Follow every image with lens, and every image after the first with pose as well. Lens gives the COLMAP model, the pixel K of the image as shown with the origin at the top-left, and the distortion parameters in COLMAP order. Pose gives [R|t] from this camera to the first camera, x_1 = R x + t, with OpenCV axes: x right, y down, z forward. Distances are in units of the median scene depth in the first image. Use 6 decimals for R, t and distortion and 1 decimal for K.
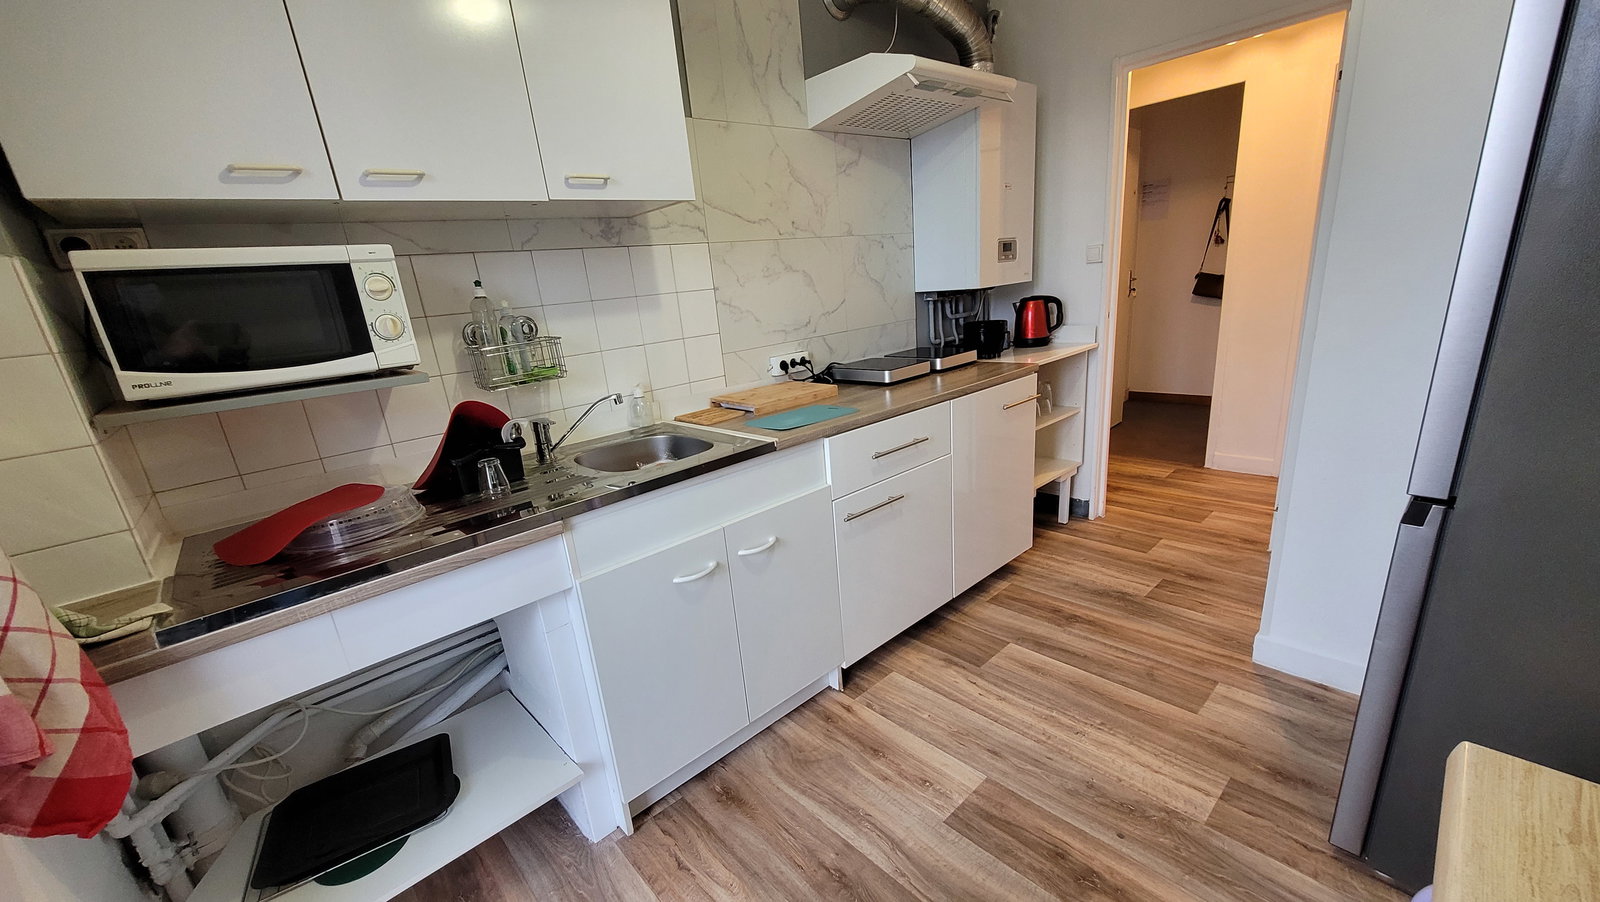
lens RADIAL K [[630.1, 0, 794.7], [0, 630.1, 463.1], [0, 0, 1]] dist [0.003857, -0.000056]
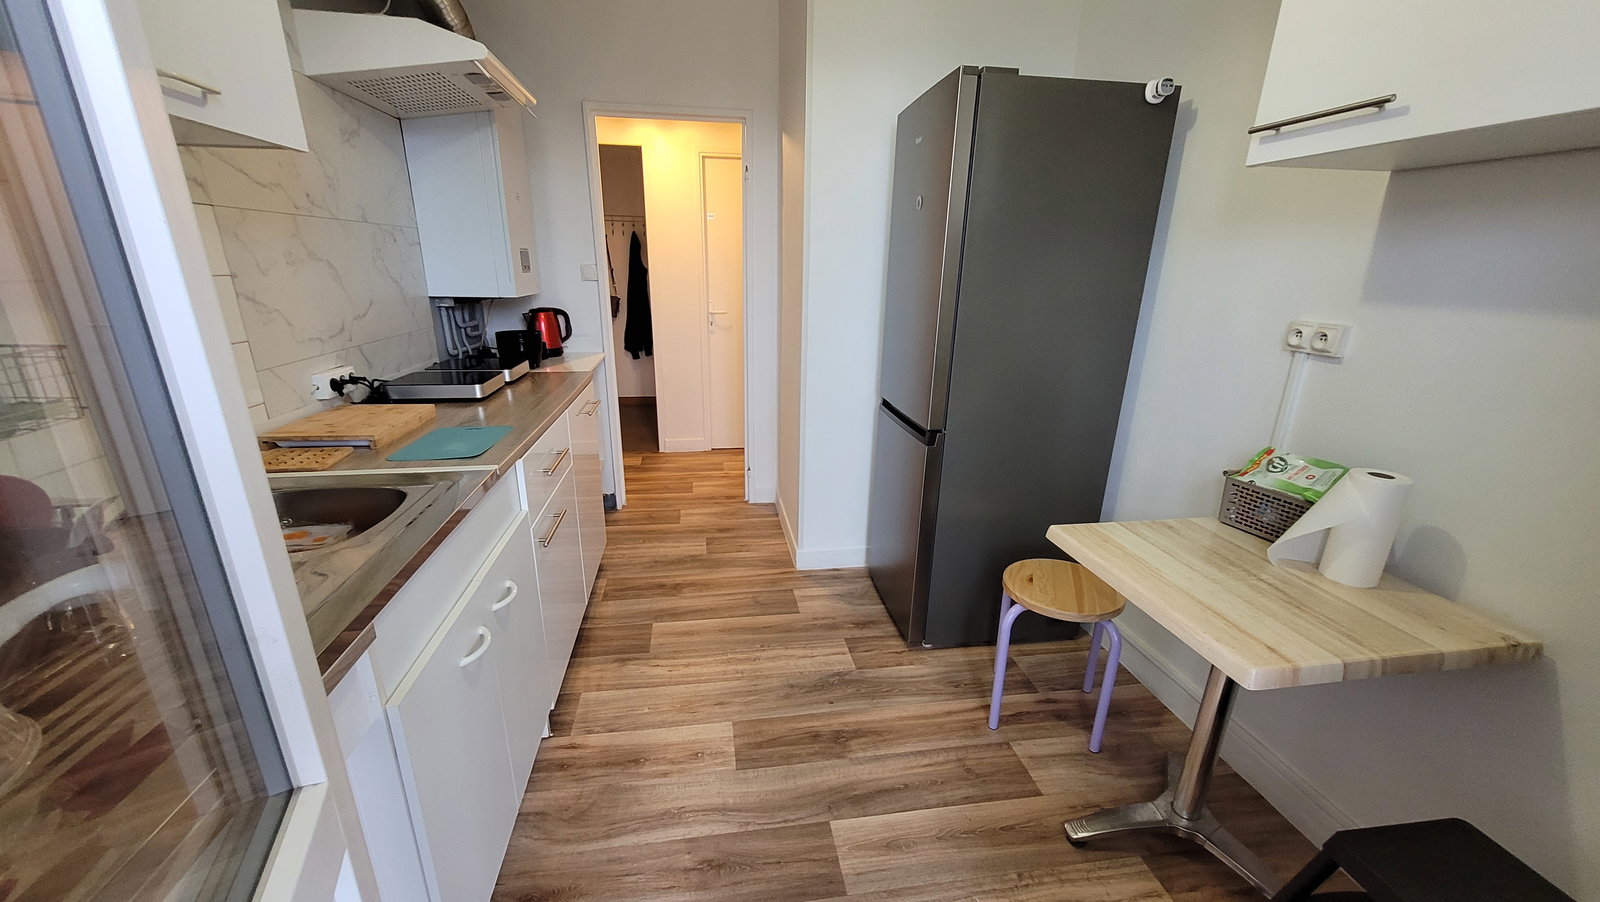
lens RADIAL K [[630.1, 0, 791.8], [0, 630.1, 462.0], [0, 0, 1]] dist [0.003857, -0.000056]
pose [[0.549303, -0.151688, 0.821740, -0.460409], [0.169417, 0.983179, 0.068239, -0.031030], [-0.818269, 0.101733, 0.565762, 0.180737]]
